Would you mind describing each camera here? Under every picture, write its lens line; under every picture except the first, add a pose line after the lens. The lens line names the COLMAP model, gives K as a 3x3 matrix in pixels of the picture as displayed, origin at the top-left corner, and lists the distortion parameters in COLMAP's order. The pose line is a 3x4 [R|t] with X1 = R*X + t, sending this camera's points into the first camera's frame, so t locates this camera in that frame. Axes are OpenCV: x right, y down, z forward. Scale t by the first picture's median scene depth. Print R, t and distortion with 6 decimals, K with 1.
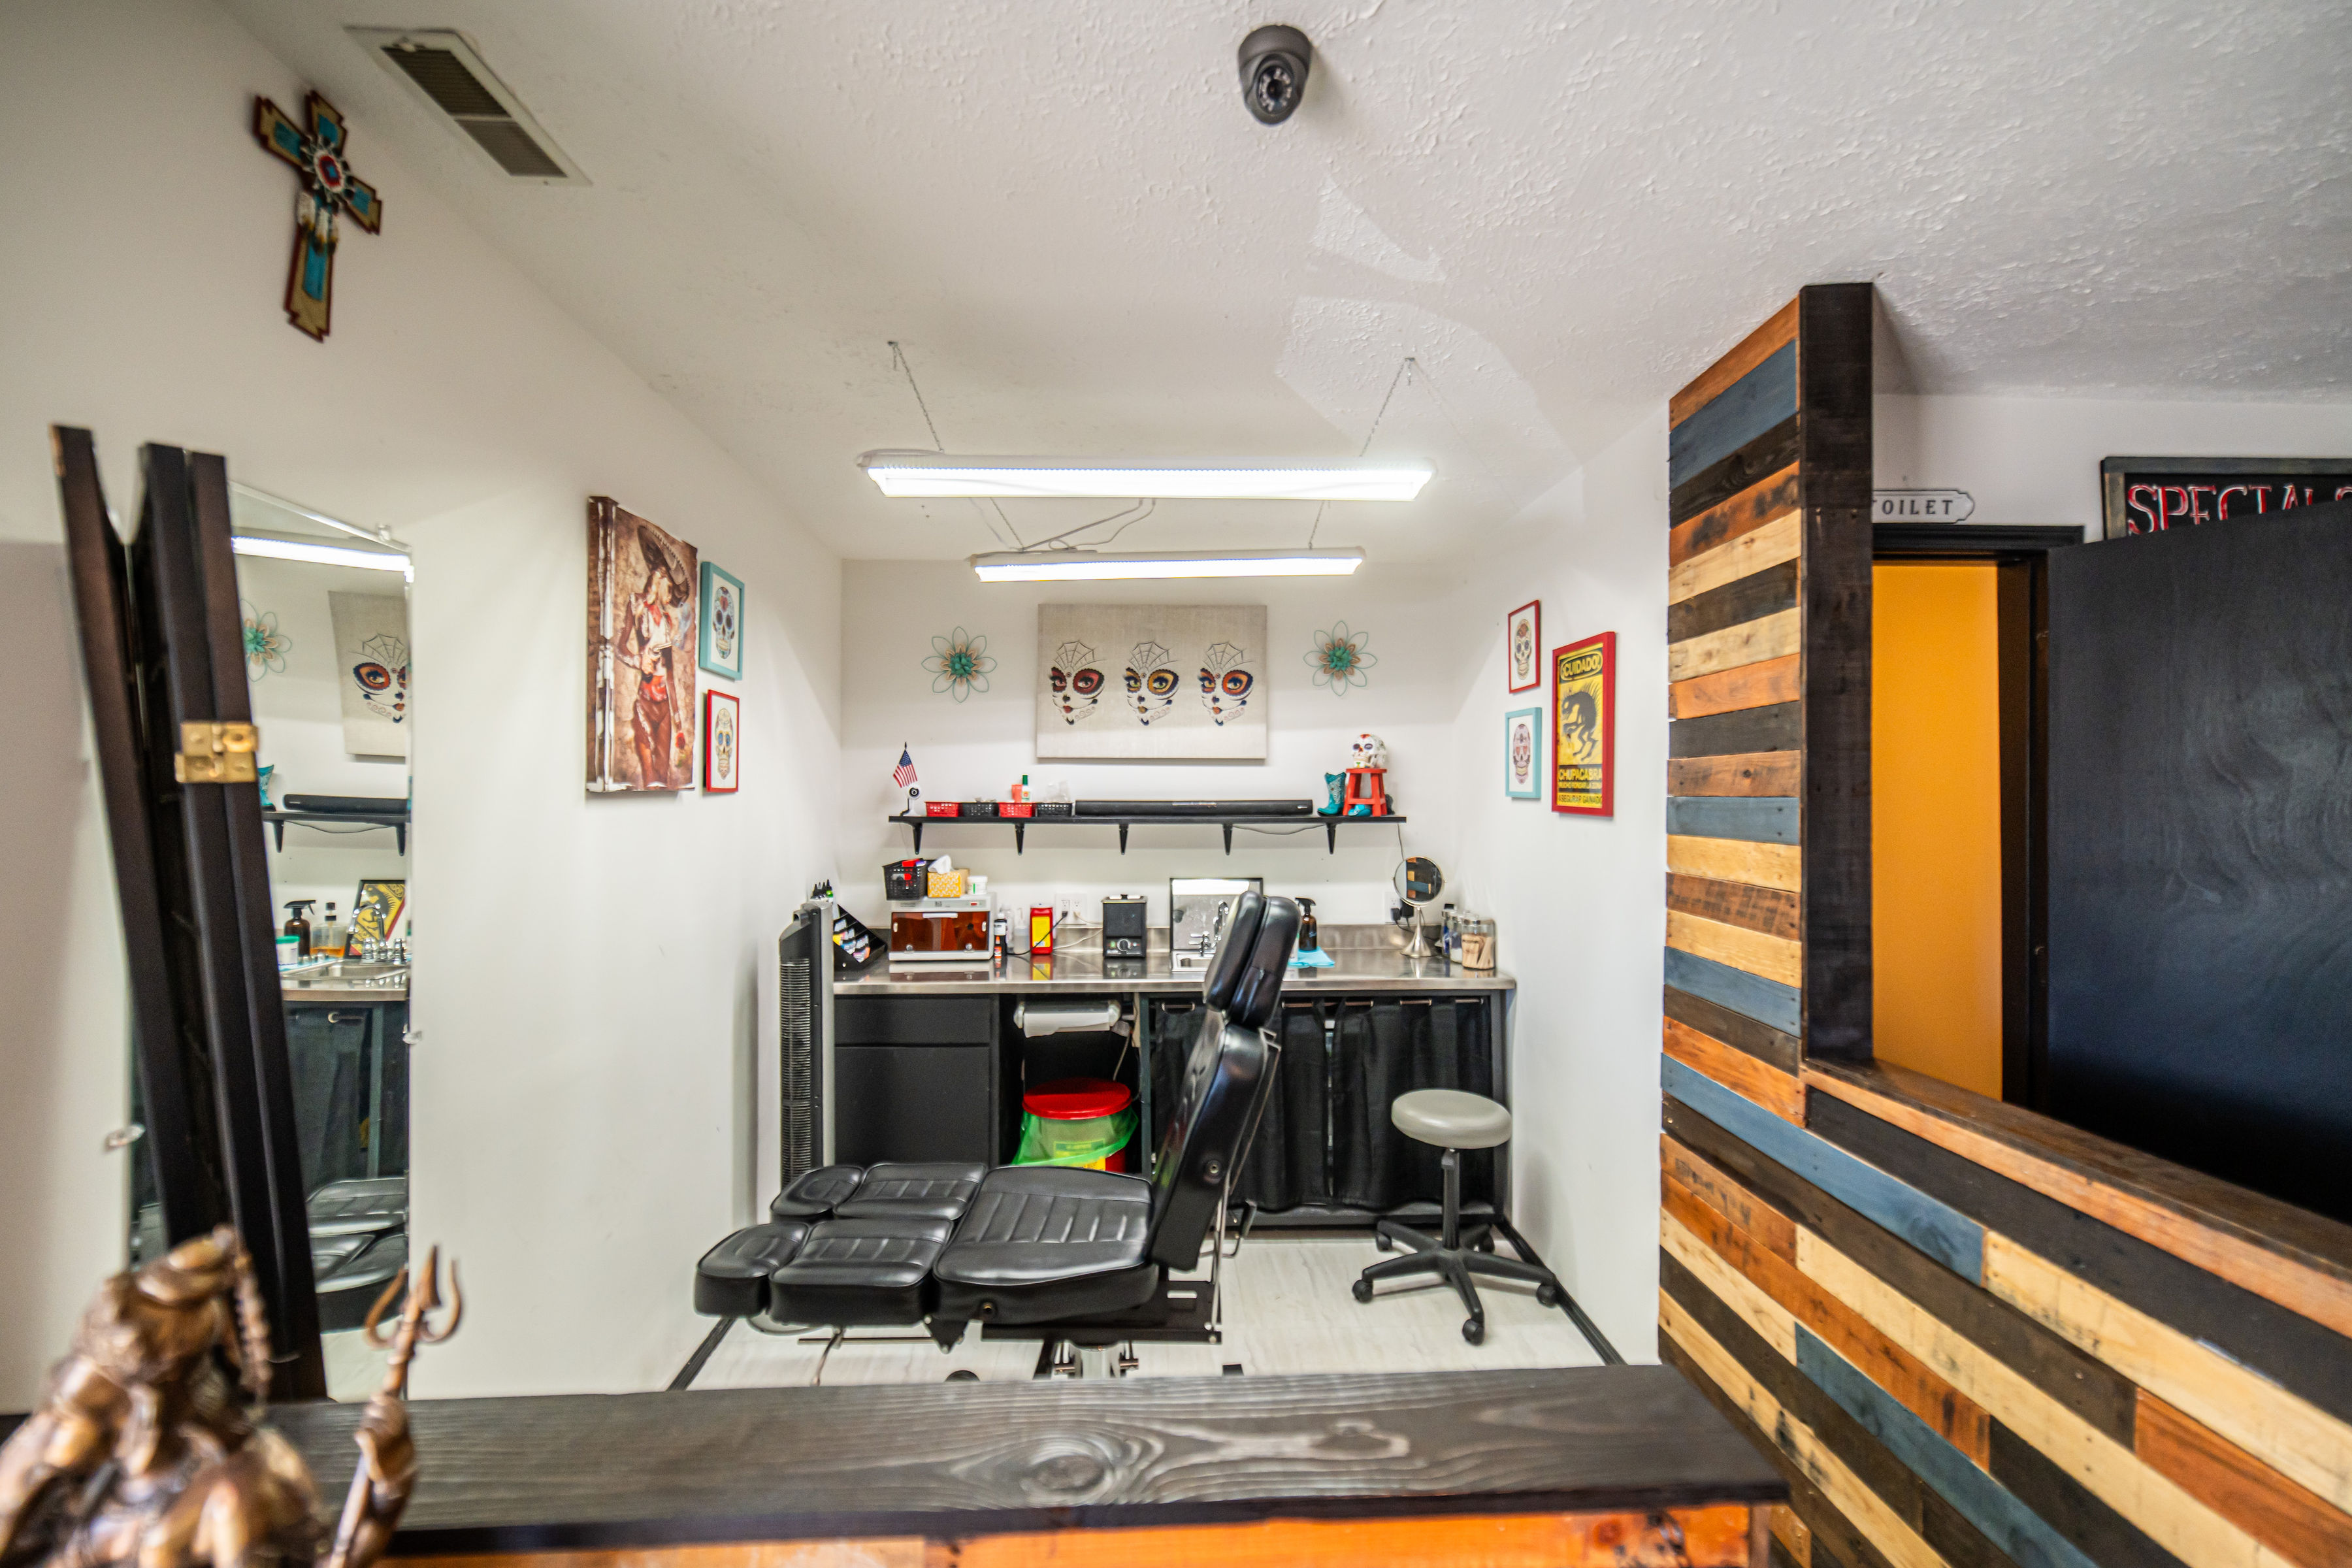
lens RADIAL K [[908.0, 0, 1184.3], [0, 908.0, 796.1], [0, 0, 1]] dist [-0.000215, 0.000079]
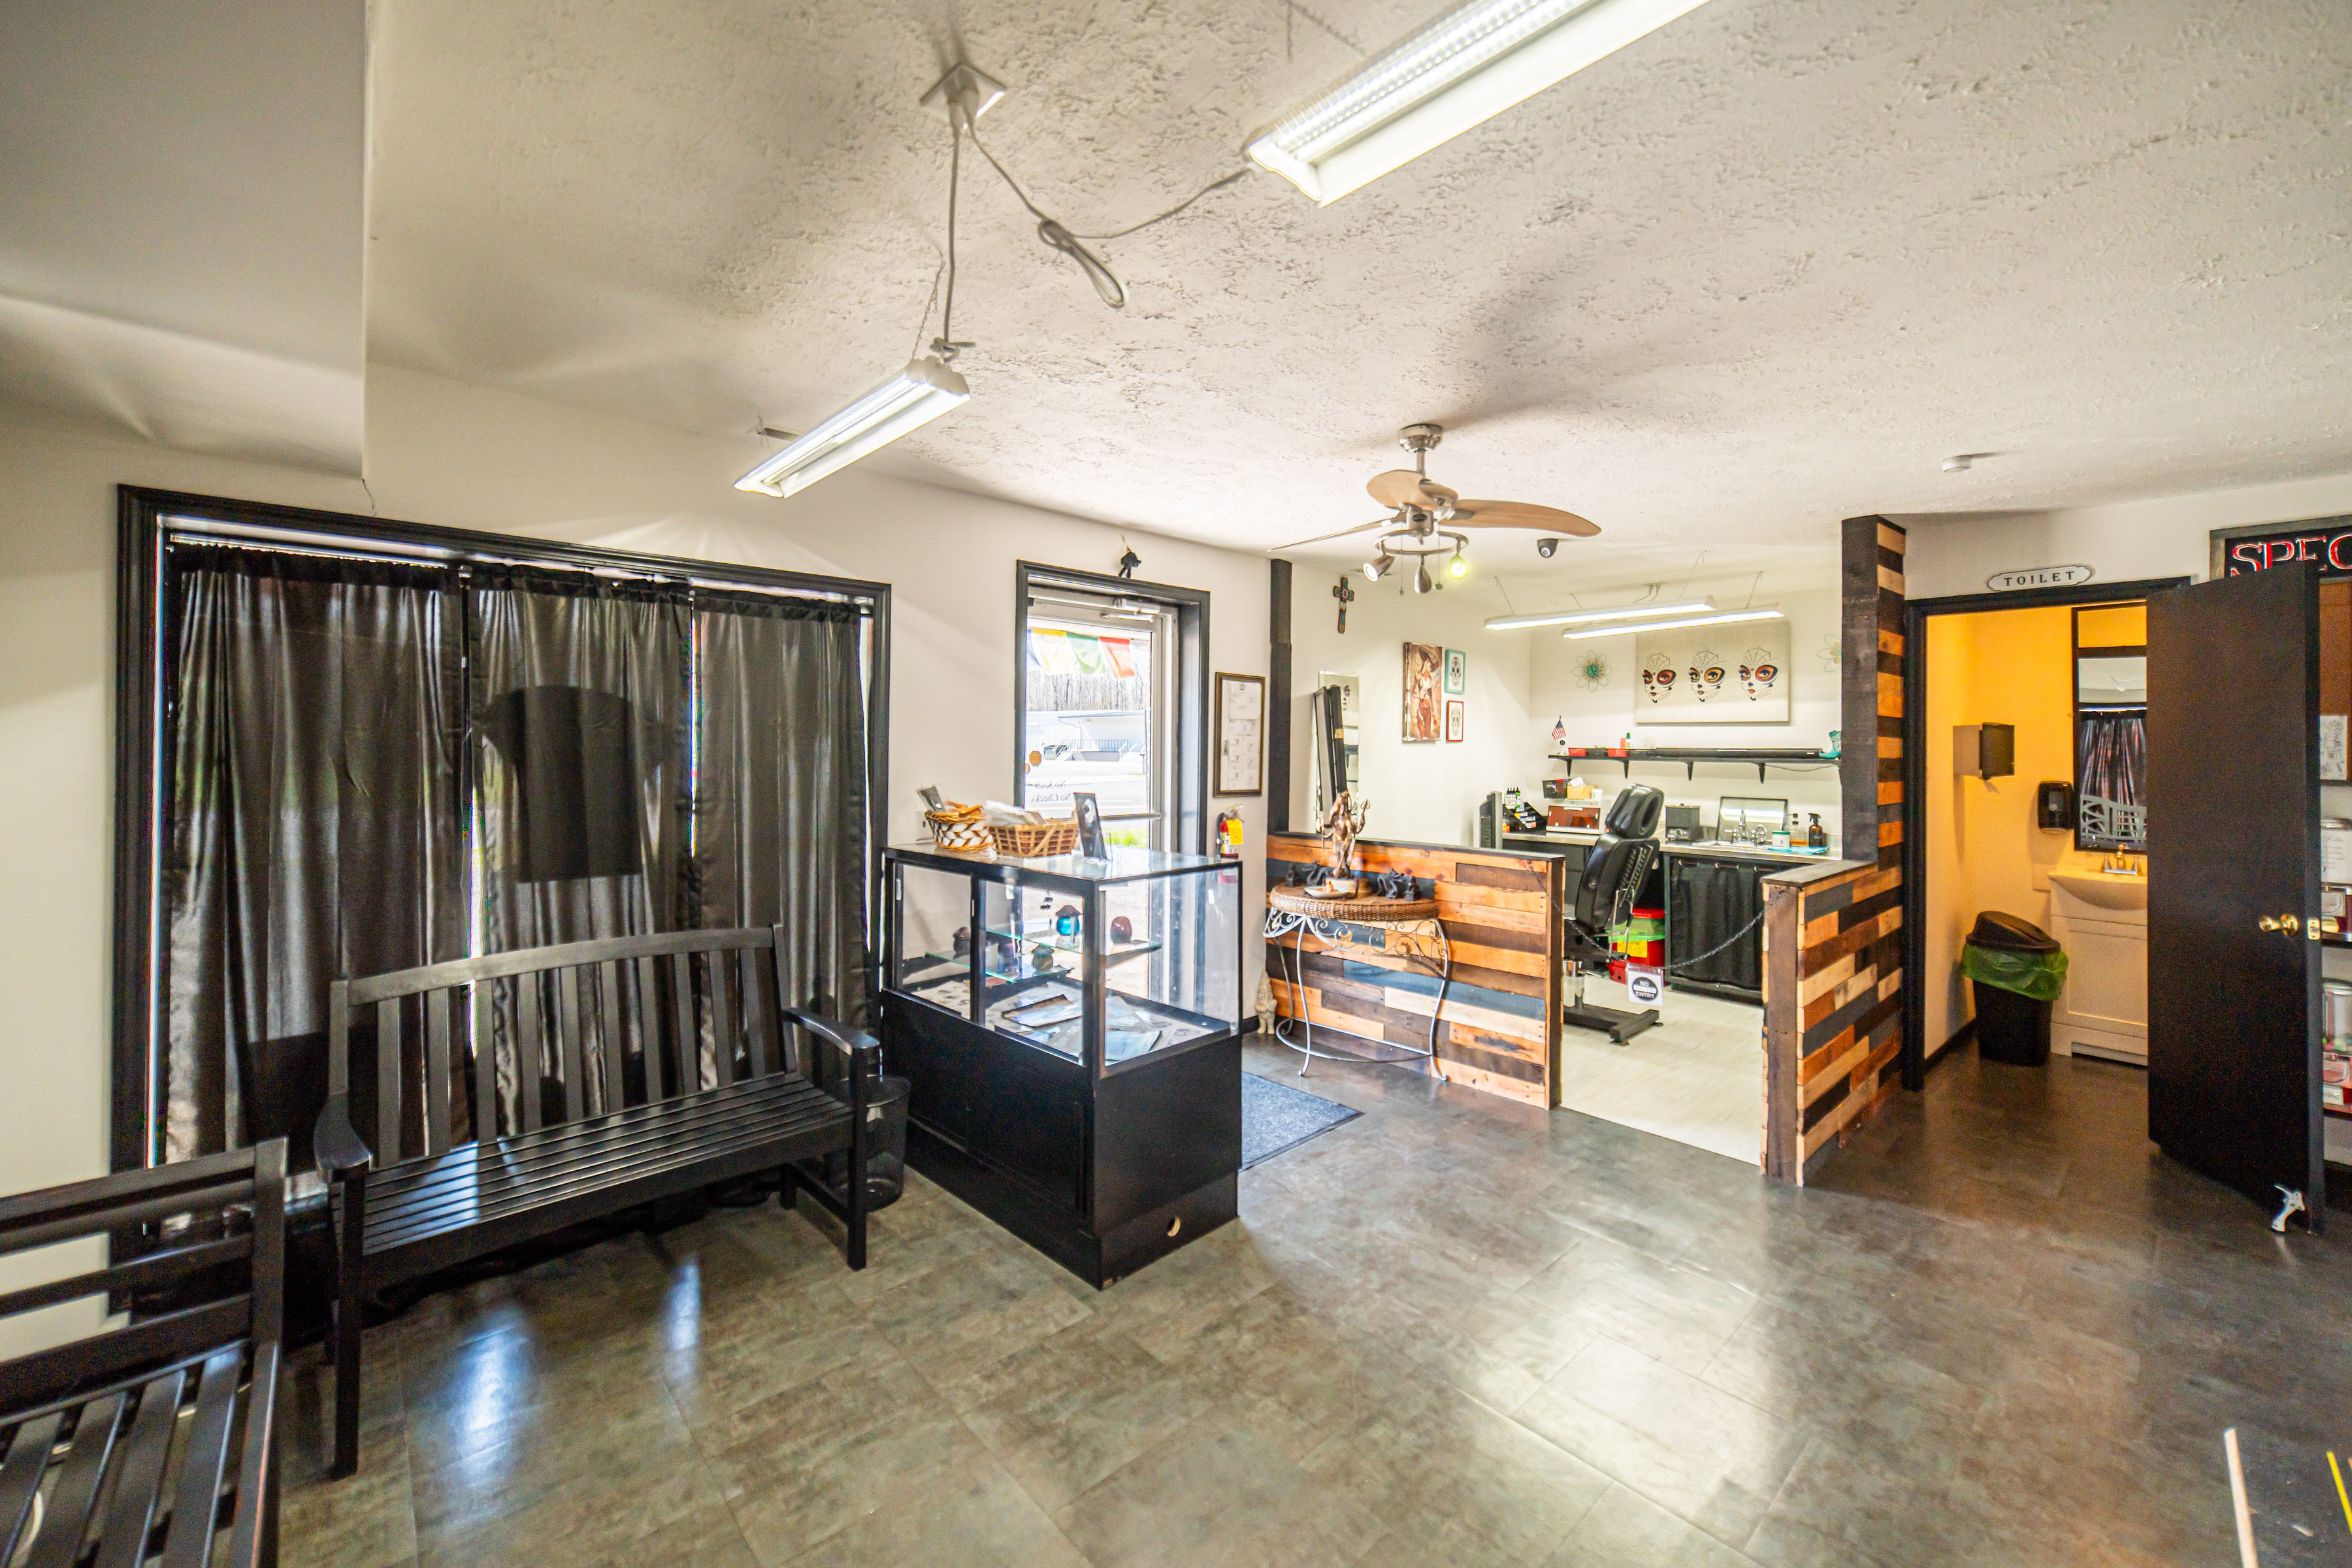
lens RADIAL K [[939.7, 0, 1176.3], [0, 939.7, 738.7], [0, 0, 1]] dist [0.002111, 0.000399]
pose [[0.643432, 0.001311, -0.765502, 1.078361], [-0.009512, 0.999935, -0.006284, 0.013121], [0.765444, 0.011325, 0.643402, -1.365955]]
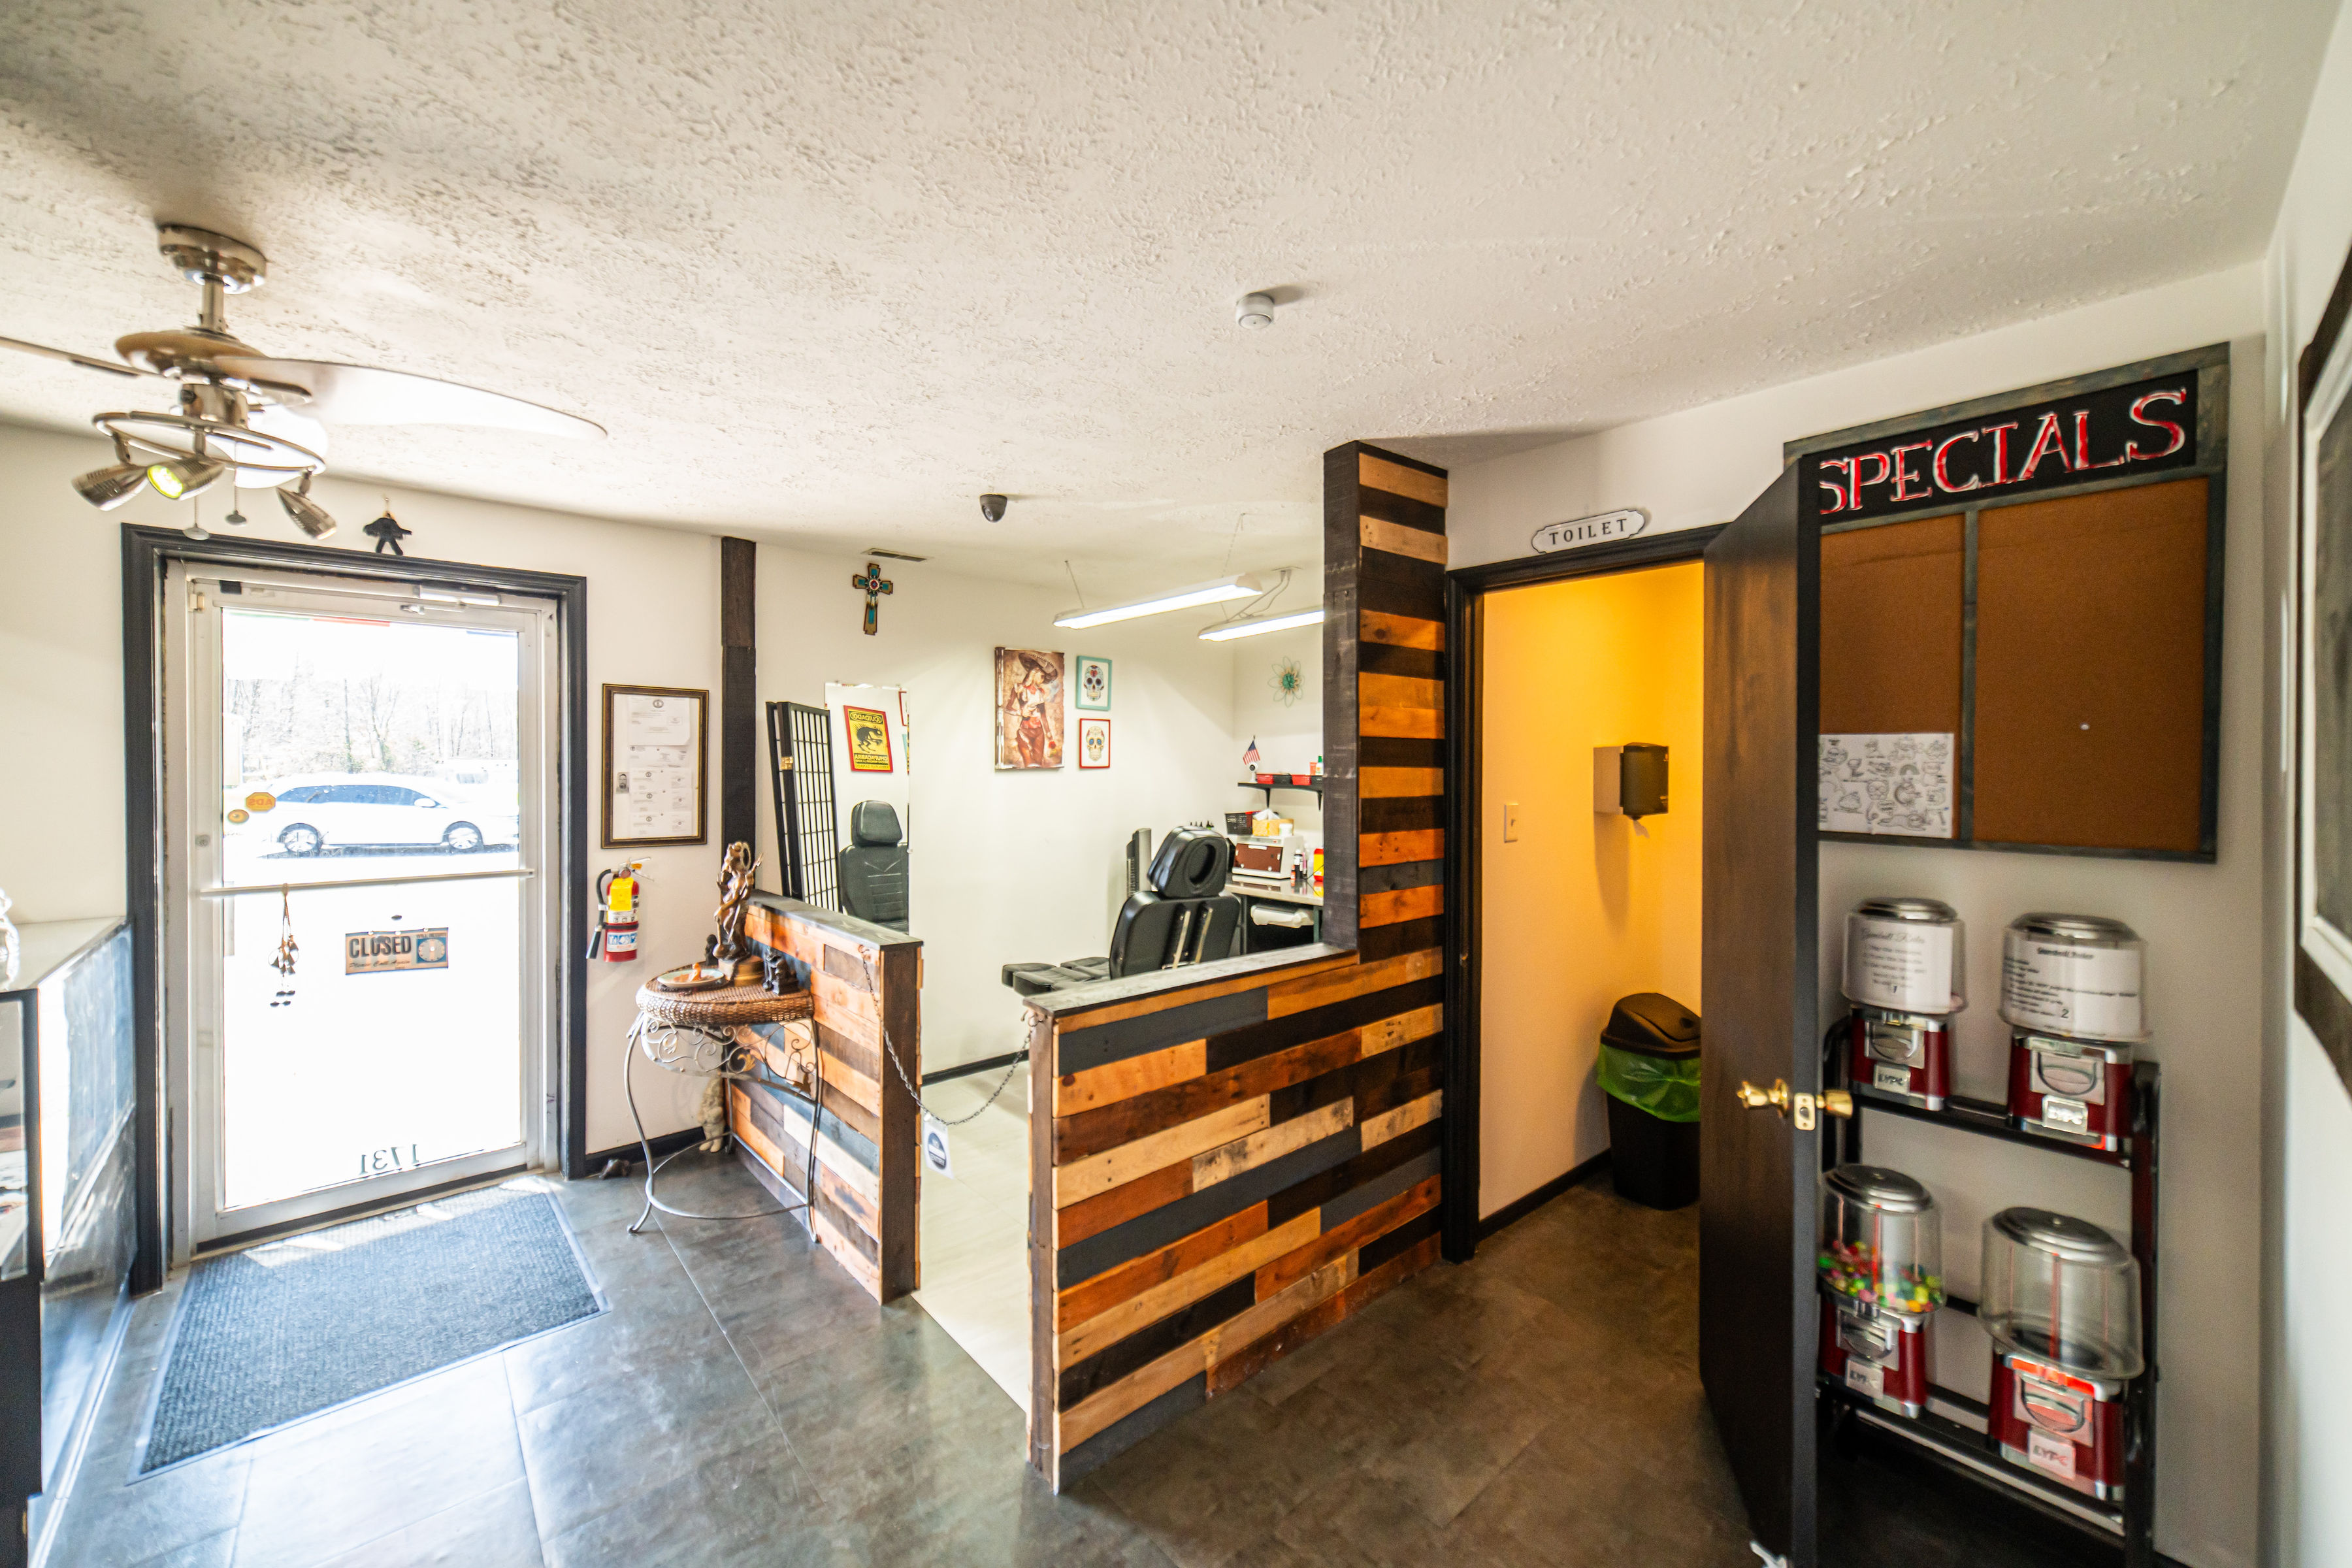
lens RADIAL K [[910.3, 0, 1165.0], [0, 910.3, 773.3], [0, 0, 1]] dist [-0.006454, 0.000048]
pose [[0.628505, 0.010267, -0.777738, 1.324704], [-0.002780, 0.999936, 0.010953, -0.017912], [0.777800, -0.004722, 0.628494, -0.156397]]
